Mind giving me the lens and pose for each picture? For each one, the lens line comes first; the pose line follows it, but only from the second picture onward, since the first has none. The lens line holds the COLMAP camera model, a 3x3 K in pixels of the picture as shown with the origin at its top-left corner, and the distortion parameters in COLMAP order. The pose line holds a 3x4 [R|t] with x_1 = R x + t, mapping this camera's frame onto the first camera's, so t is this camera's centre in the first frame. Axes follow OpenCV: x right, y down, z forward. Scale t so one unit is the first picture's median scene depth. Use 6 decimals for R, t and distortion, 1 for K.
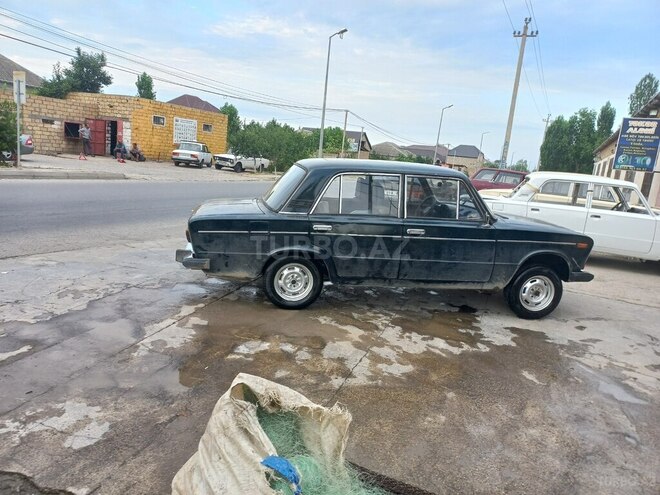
lens RADIAL K [[472.1, 0, 323.8], [0, 472.1, 244.5], [0, 0, 1]] dist [0.048021, -0.023089]
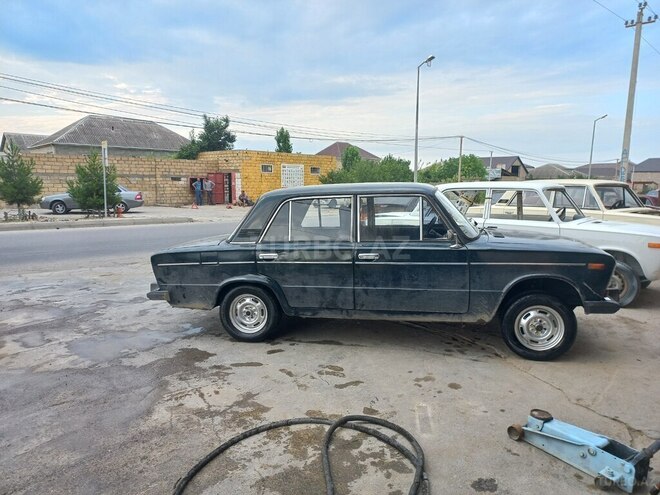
lens RADIAL K [[472.1, 0, 324.8], [0, 472.1, 248.4], [0, 0, 1]] dist [0.048021, -0.023089]
pose [[0.937885, -0.044526, -0.344079, 0.450289], [0.020151, 0.997047, -0.074096, 0.024952], [0.346362, 0.062560, 0.936013, 0.101279]]
